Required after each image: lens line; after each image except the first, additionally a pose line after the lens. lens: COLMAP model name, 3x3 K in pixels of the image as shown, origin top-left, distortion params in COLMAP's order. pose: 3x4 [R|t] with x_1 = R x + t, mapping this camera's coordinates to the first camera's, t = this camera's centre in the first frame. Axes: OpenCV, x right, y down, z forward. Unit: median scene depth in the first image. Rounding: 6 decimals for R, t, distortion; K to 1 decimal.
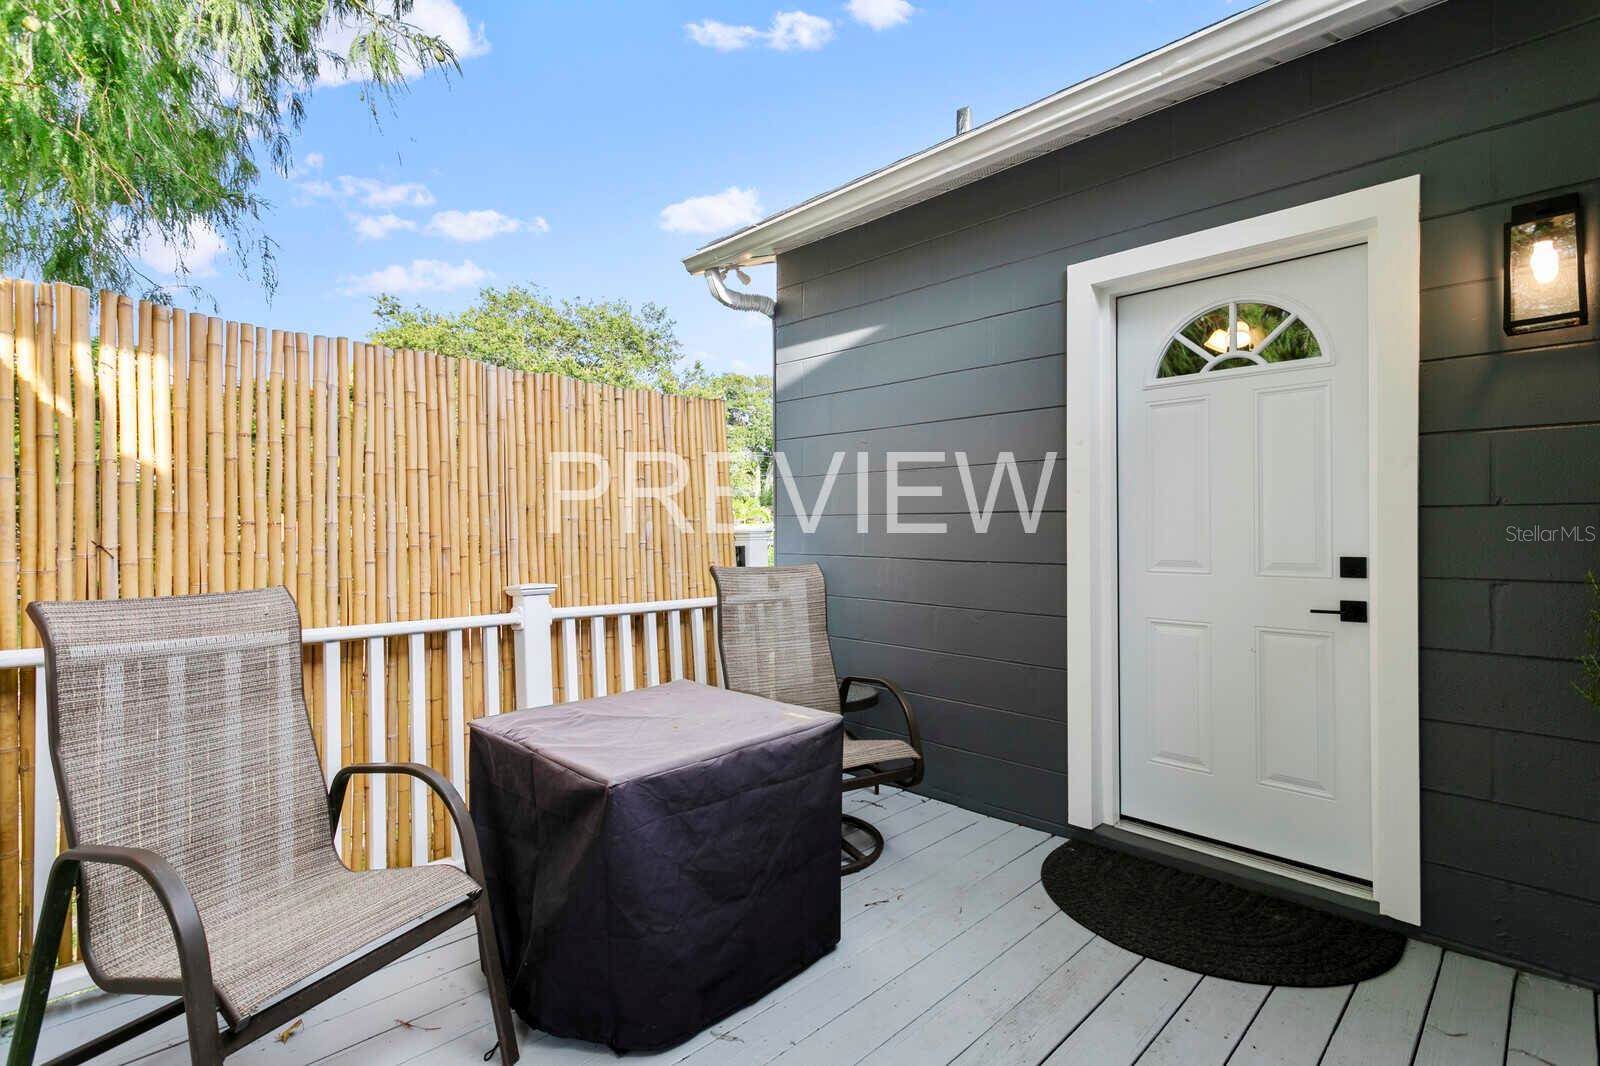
lens RADIAL K [[758.2, 0, 795.7], [0, 758.2, 536.1], [0, 0, 1]] dist [0.006641, 0.001048]
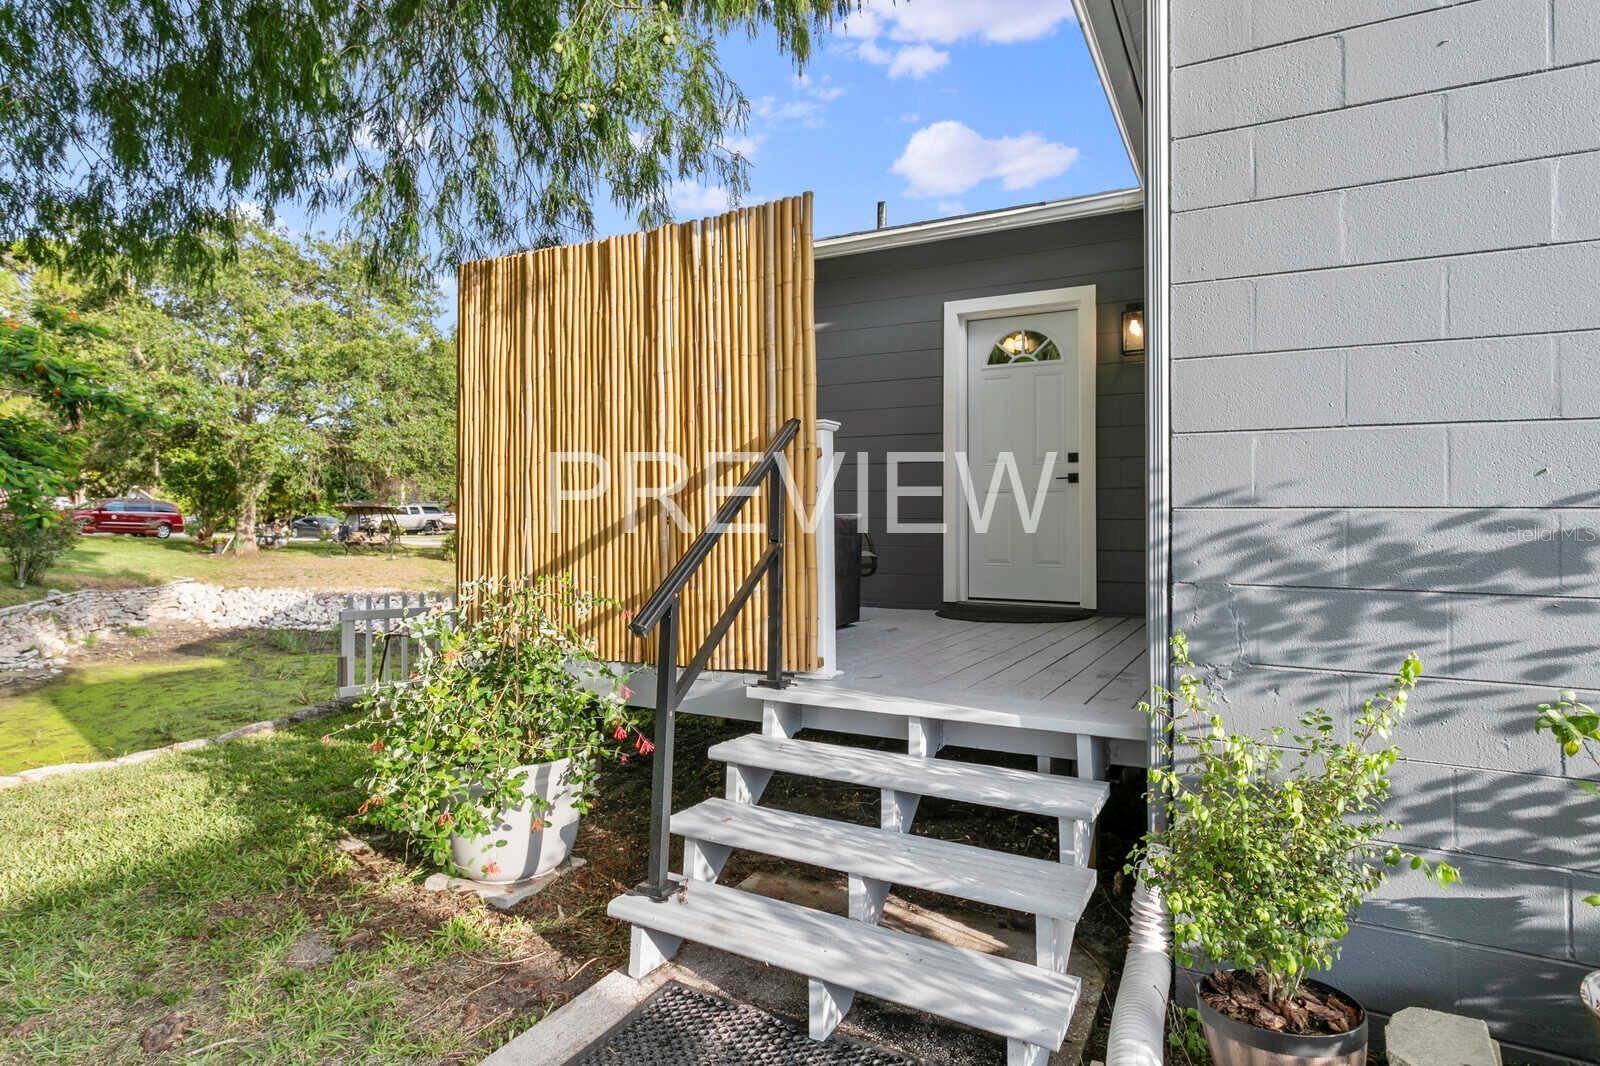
lens RADIAL K [[852.1, 0, 802.6], [0, 852.1, 526.3], [0, 0, 1]] dist [-0.001839, 0.001641]
pose [[0.952679, 0.000194, 0.303977, -0.664110], [0.000009, 1.000000, -0.000666, 0.214431], [-0.303978, 0.000638, 0.952679, -0.968649]]
